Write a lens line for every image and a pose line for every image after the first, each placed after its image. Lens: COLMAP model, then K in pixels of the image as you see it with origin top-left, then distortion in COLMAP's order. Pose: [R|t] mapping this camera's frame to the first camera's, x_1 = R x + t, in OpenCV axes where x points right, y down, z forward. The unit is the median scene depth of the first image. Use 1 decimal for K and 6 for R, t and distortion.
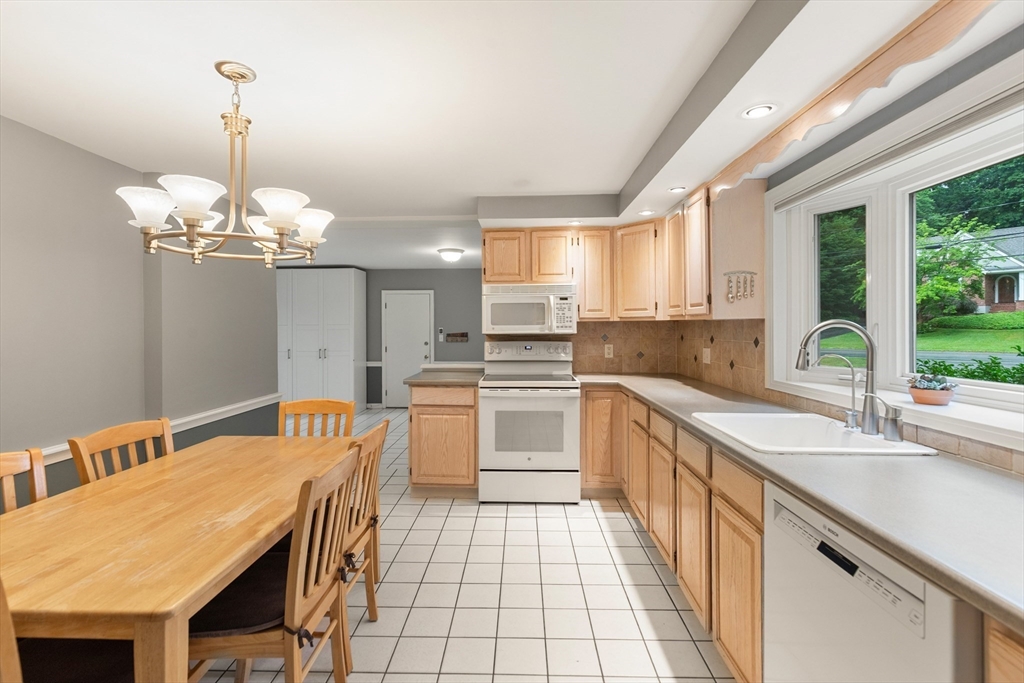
lens RADIAL K [[467.0, 0, 510.9], [0, 467.0, 326.4], [0, 0, 1]] dist [0.006656, -0.003096]
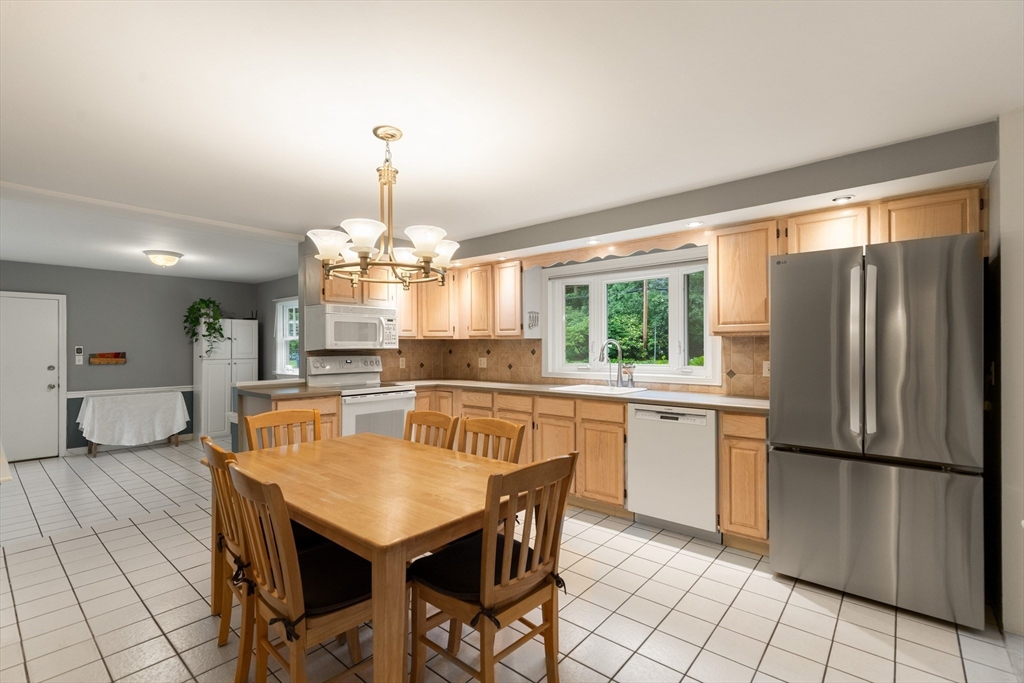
lens RADIAL K [[467.0, 0, 510.5], [0, 467.0, 341.2], [0, 0, 1]] dist [0.006656, -0.003096]
pose [[0.622750, 0.012237, 0.782325, -0.706967], [0.000421, 0.999872, -0.015975, 0.017020], [-0.782420, 0.010278, 0.622666, -0.018886]]
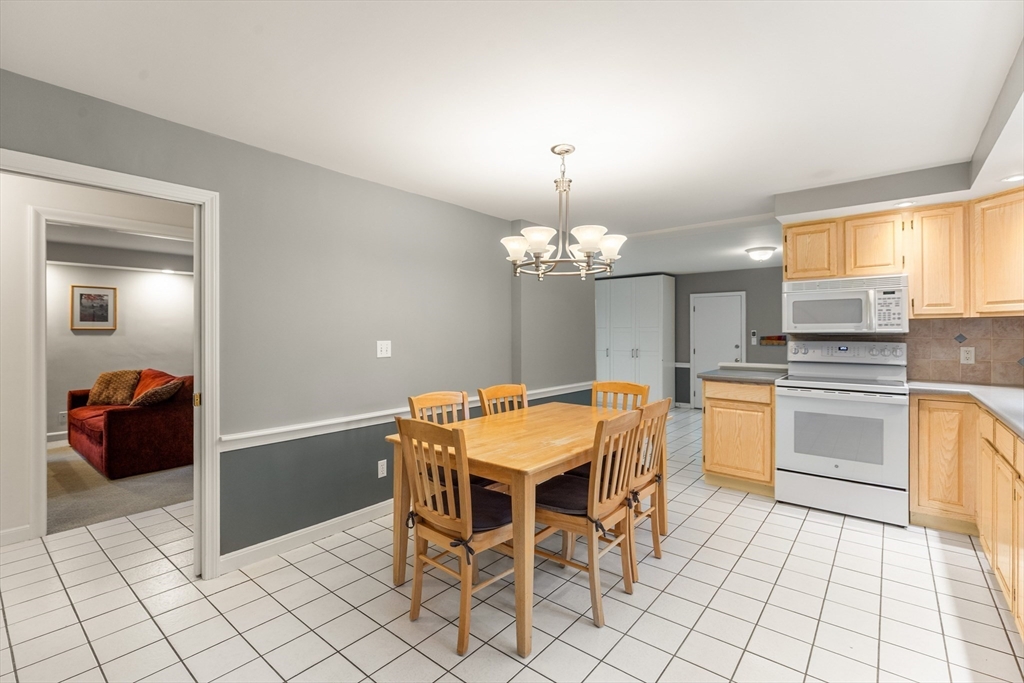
lens RADIAL K [[467.0, 0, 510.9], [0, 467.0, 331.3], [0, 0, 1]] dist [0.006656, -0.003096]
pose [[0.791341, 0.001647, -0.611373, 0.096332], [-0.002979, 0.999995, -0.001162, 0.017543], [0.611368, 0.002741, 0.791342, -0.137952]]
